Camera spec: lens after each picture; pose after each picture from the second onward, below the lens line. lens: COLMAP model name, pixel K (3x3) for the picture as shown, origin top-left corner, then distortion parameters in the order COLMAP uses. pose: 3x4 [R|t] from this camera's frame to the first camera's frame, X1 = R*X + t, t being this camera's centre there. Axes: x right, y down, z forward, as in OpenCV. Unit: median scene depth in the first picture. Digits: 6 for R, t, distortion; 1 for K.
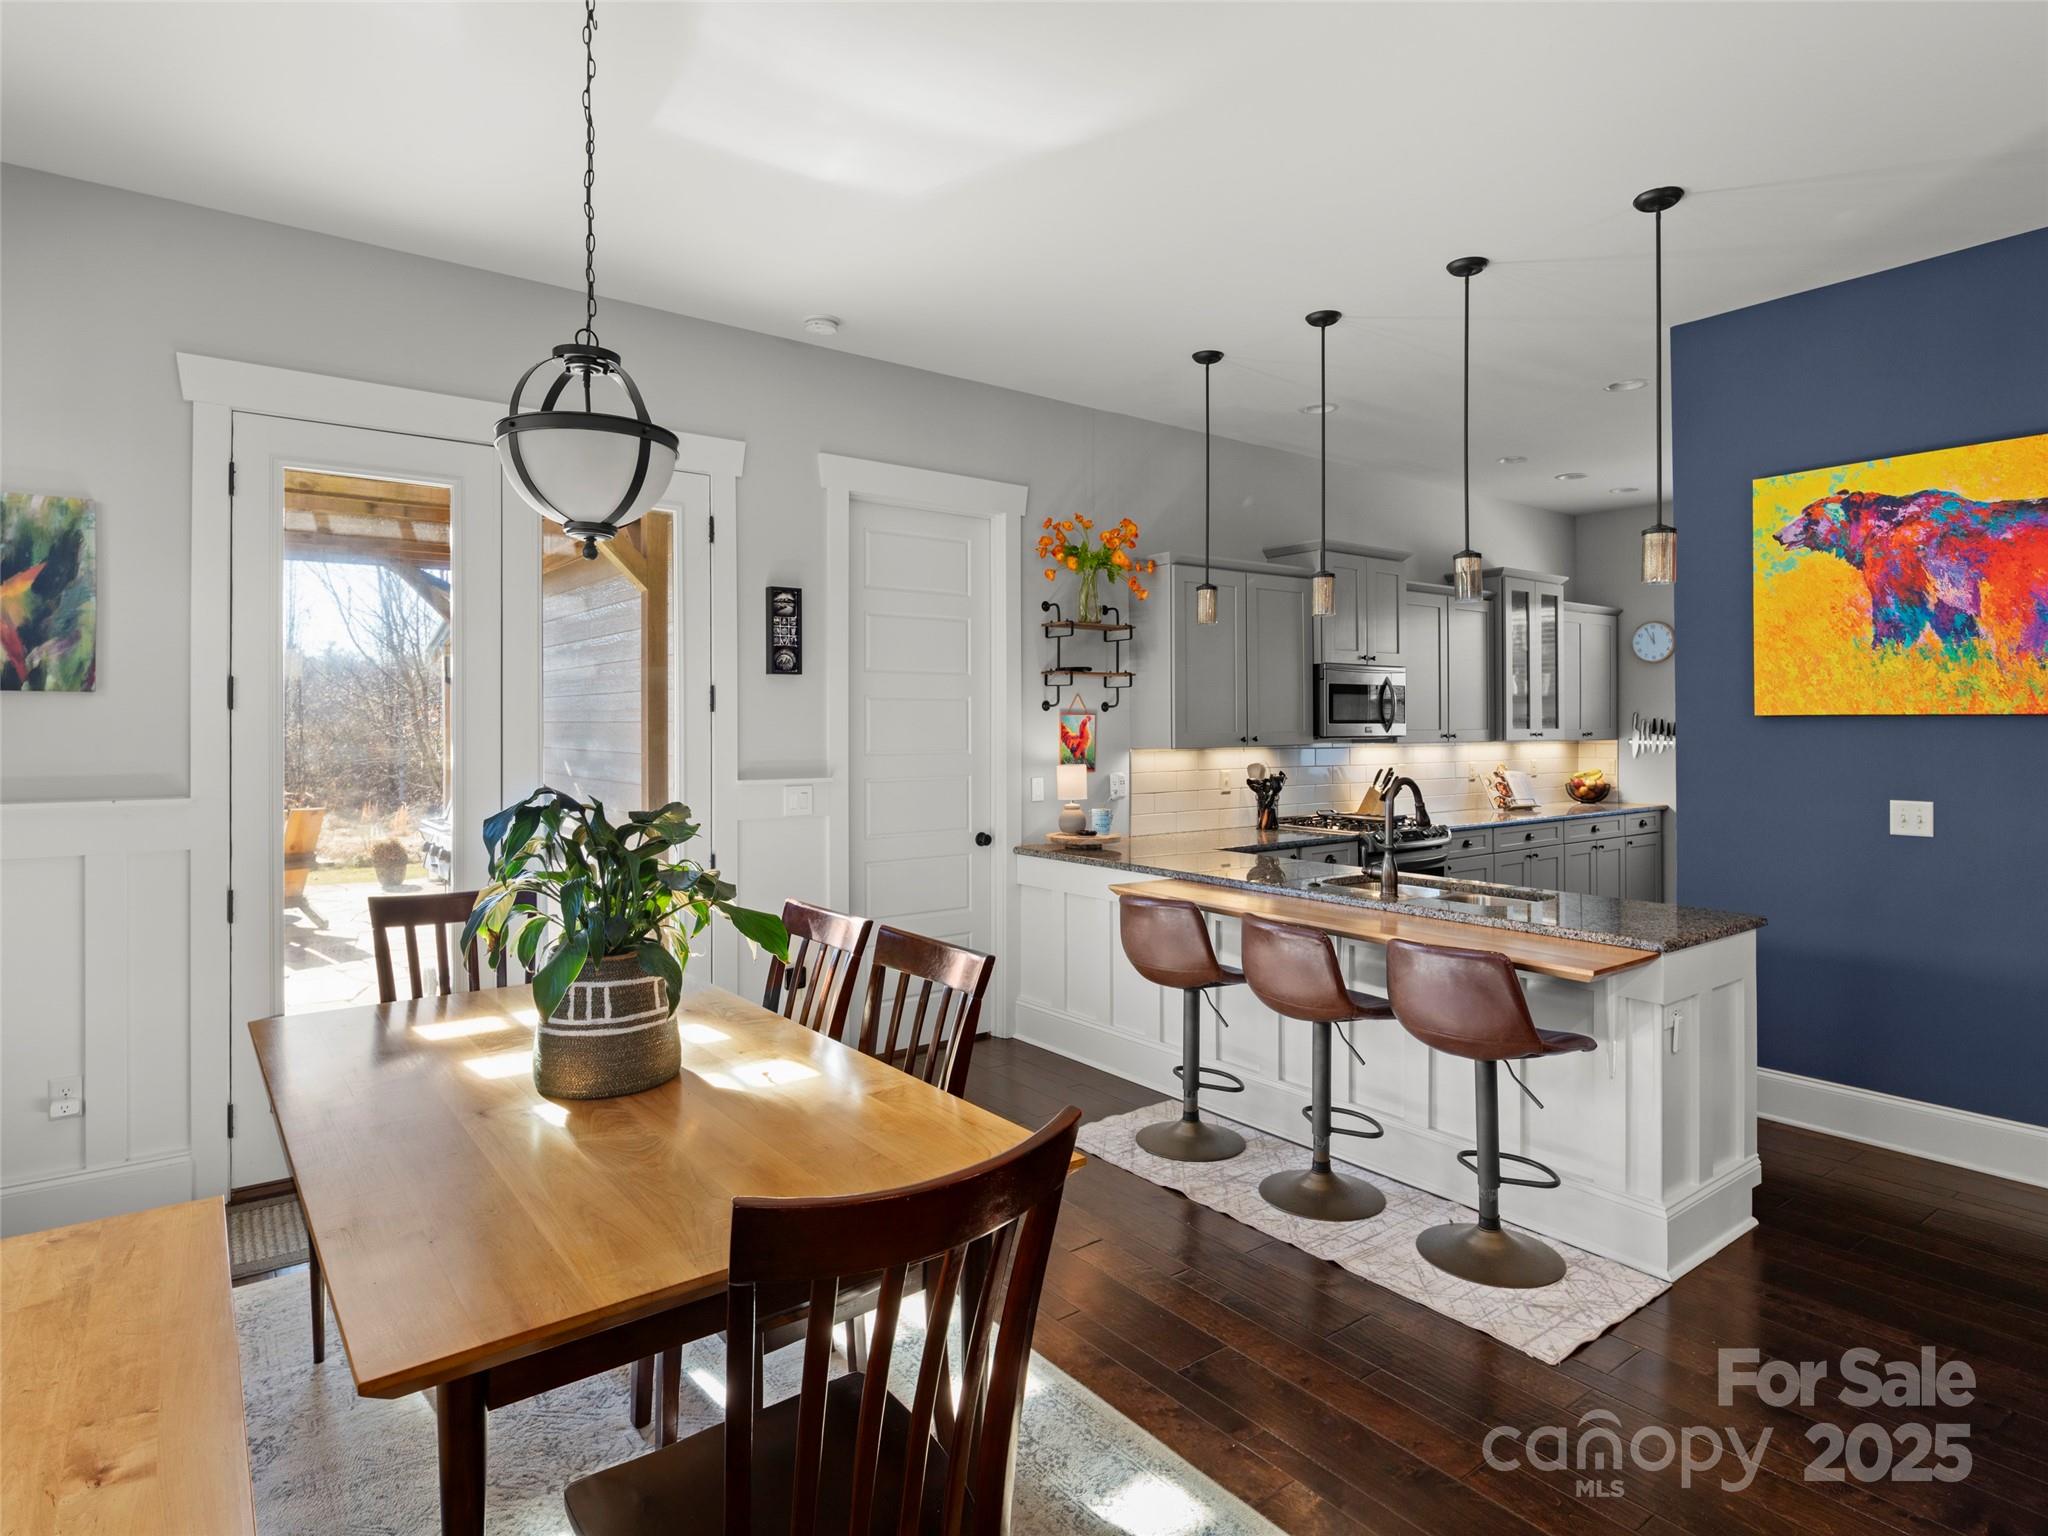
lens RADIAL K [[1118.6, 0, 1018.1], [0, 1118.6, 728.2], [0, 0, 1]] dist [-0.000136, -0.000470]
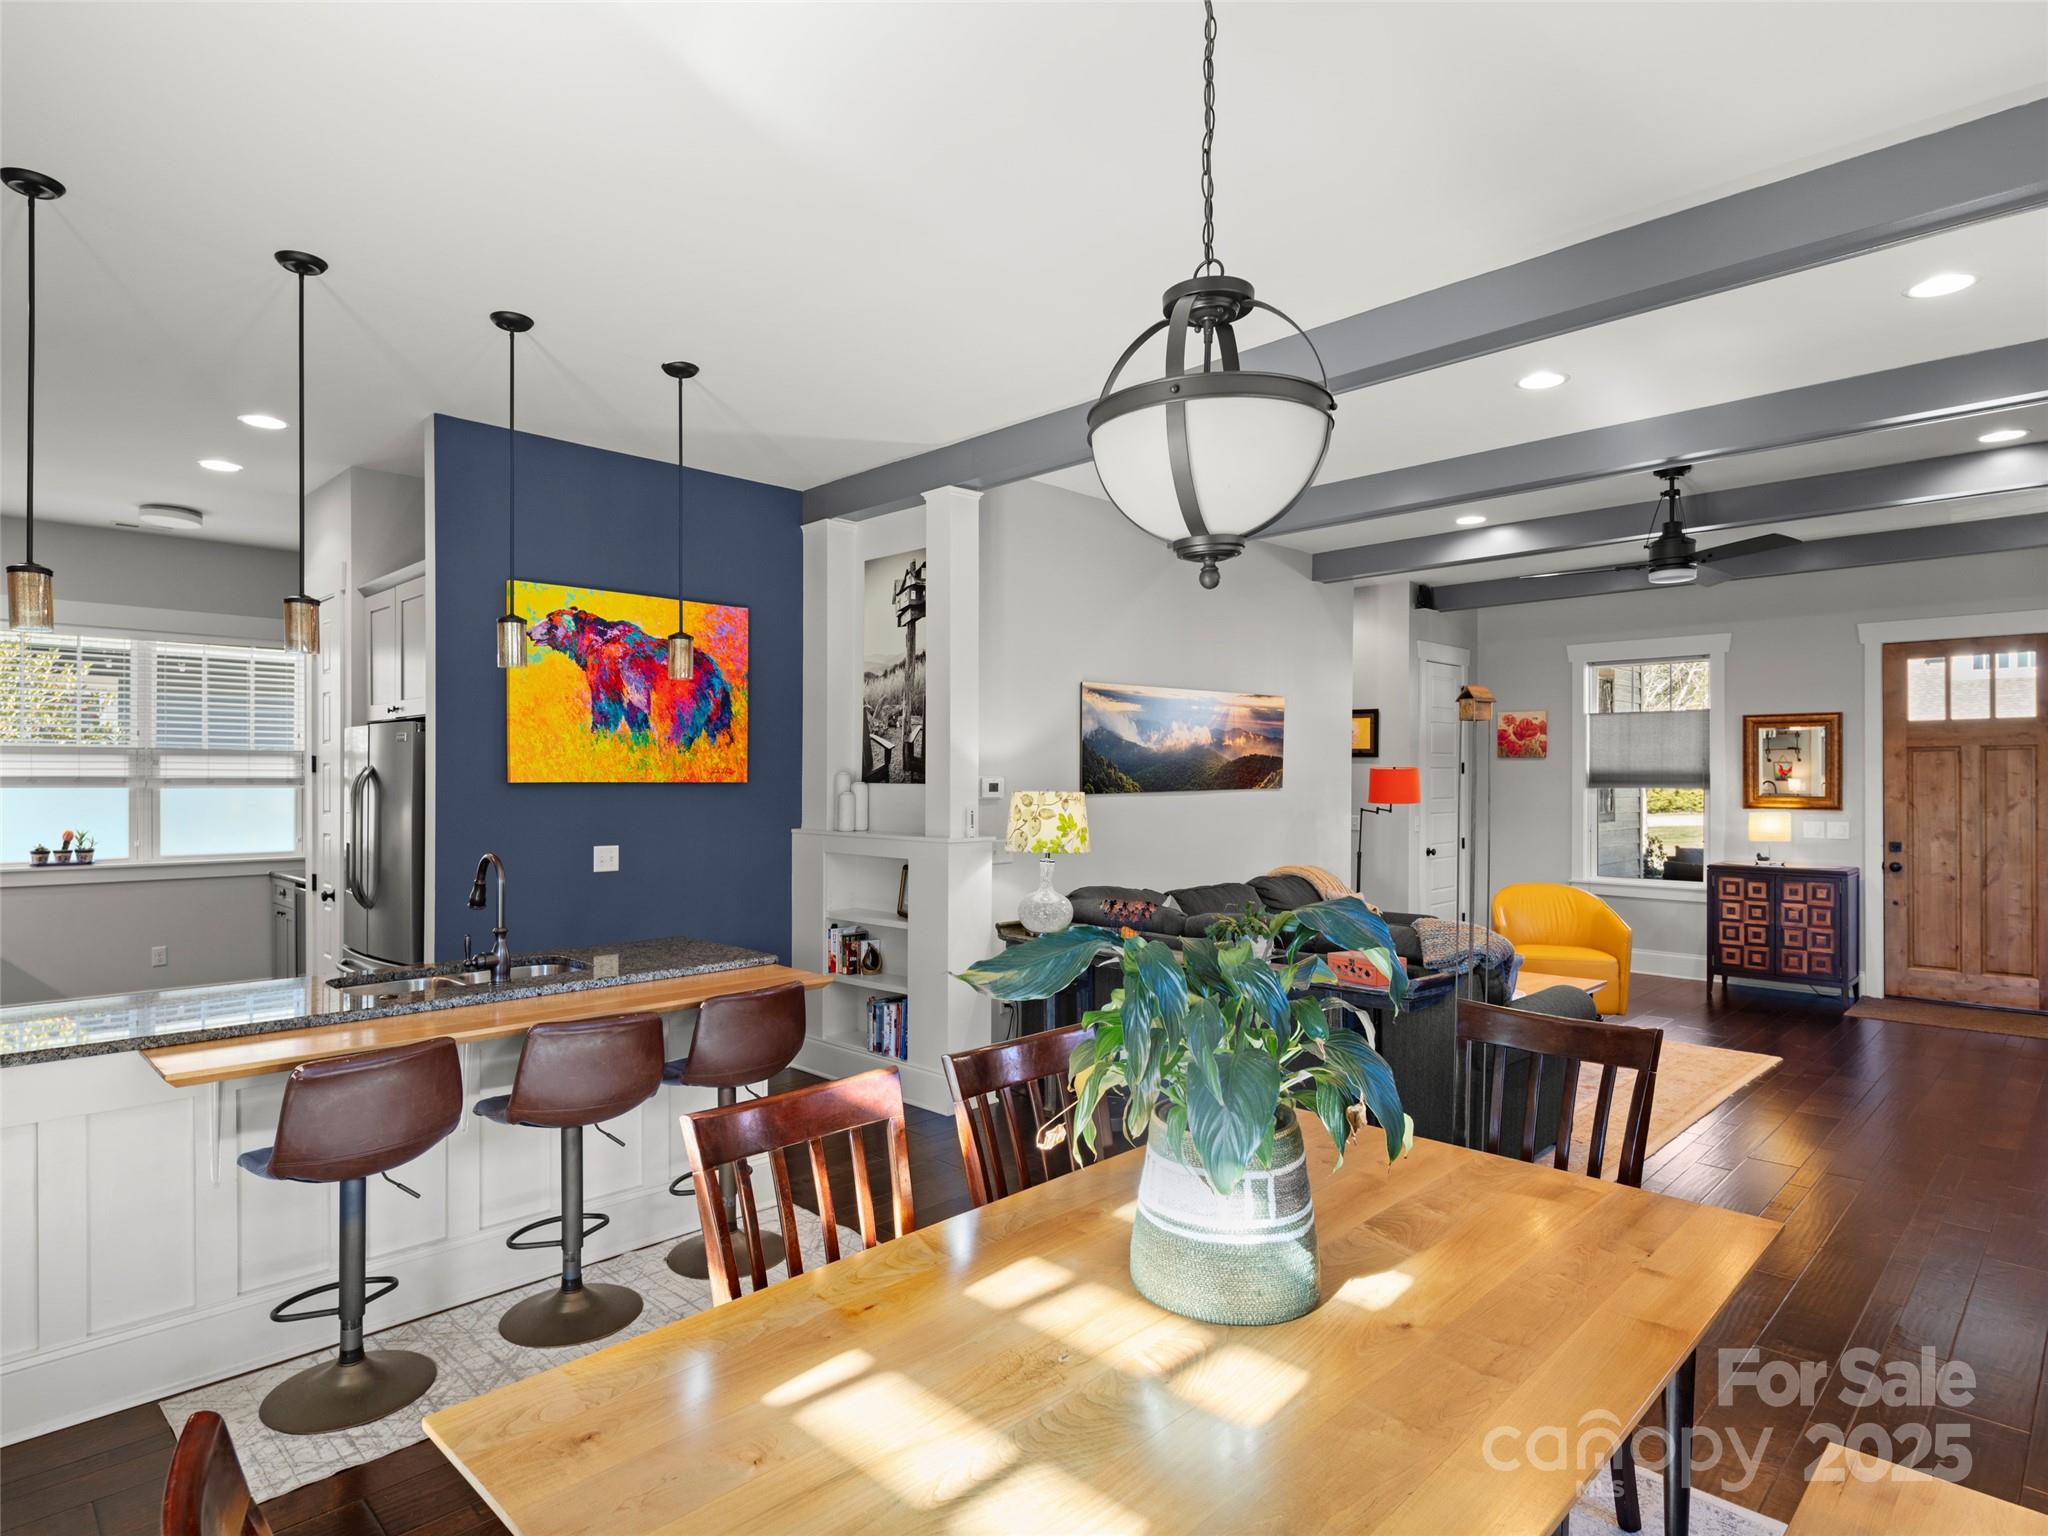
lens RADIAL K [[1137.8, 0, 990.1], [0, 1137.8, 780.7], [0, 0, 1]] dist [0.003289, -0.000117]
pose [[-0.127744, -0.002419, 0.991804, -0.605952], [0.001790, 0.999995, 0.002670, -0.016332], [-0.991806, 0.002116, -0.127739, 0.686566]]
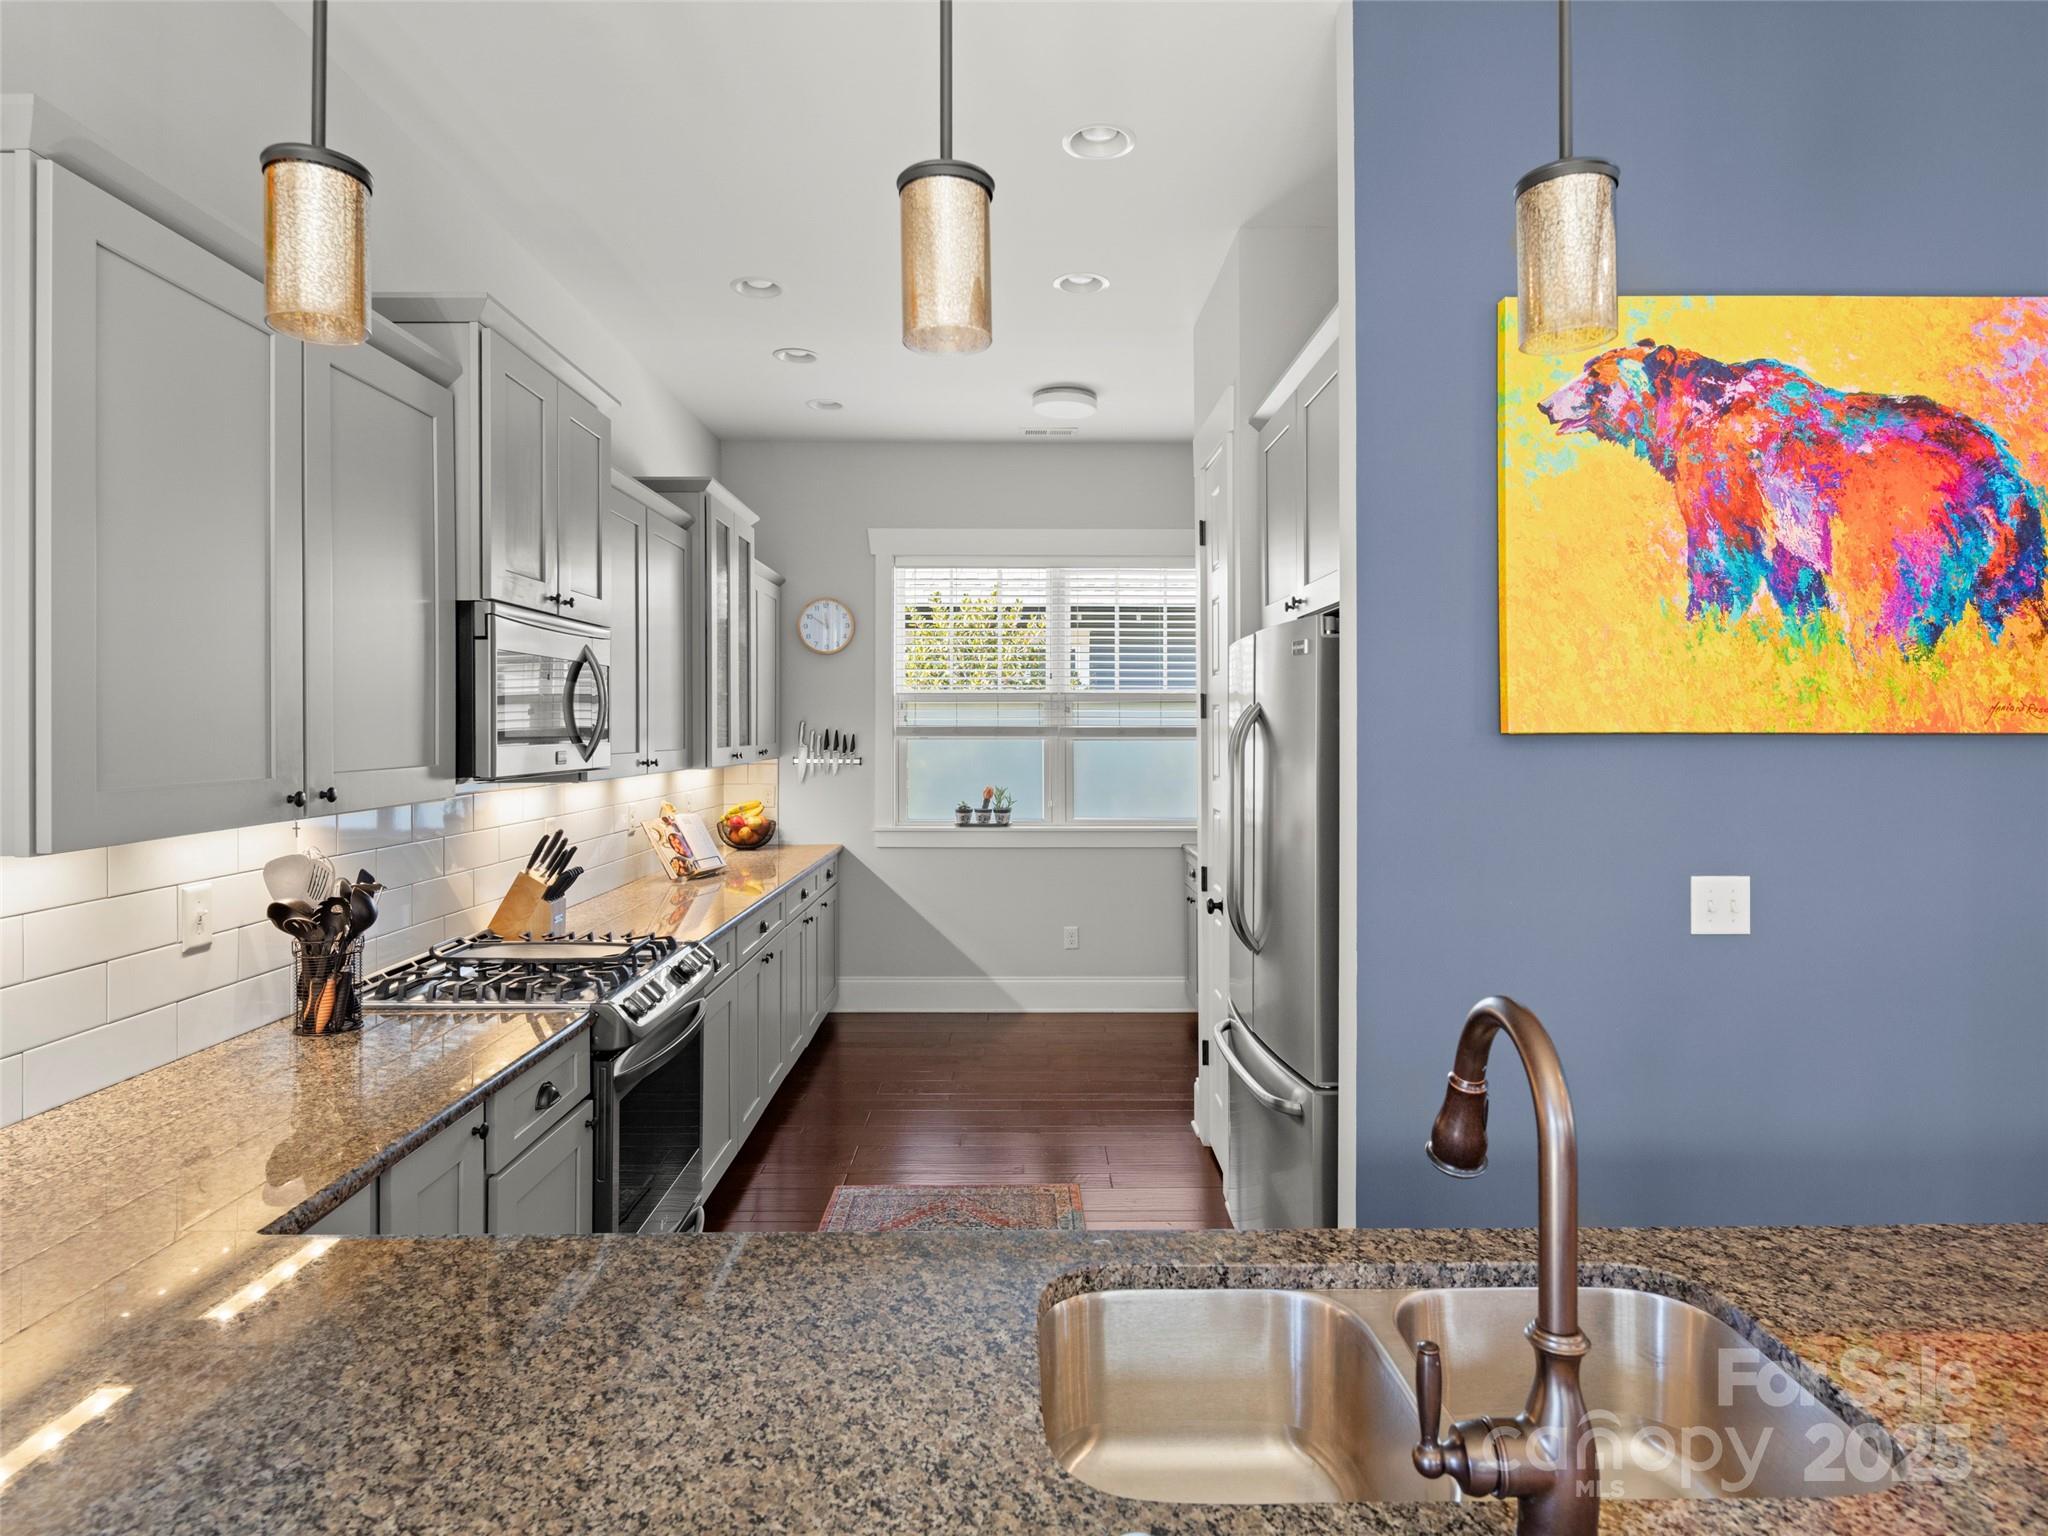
lens RADIAL K [[1133.3, 0, 1030.4], [0, 1133.3, 723.3], [0, 0, 1]] dist [-0.000792, 0.000039]
pose [[0.591230, 0.003588, 0.806495, 0.084770], [0.003721, 0.999967, -0.007177, -0.013527], [-0.806495, 0.007244, 0.591197, 0.901876]]
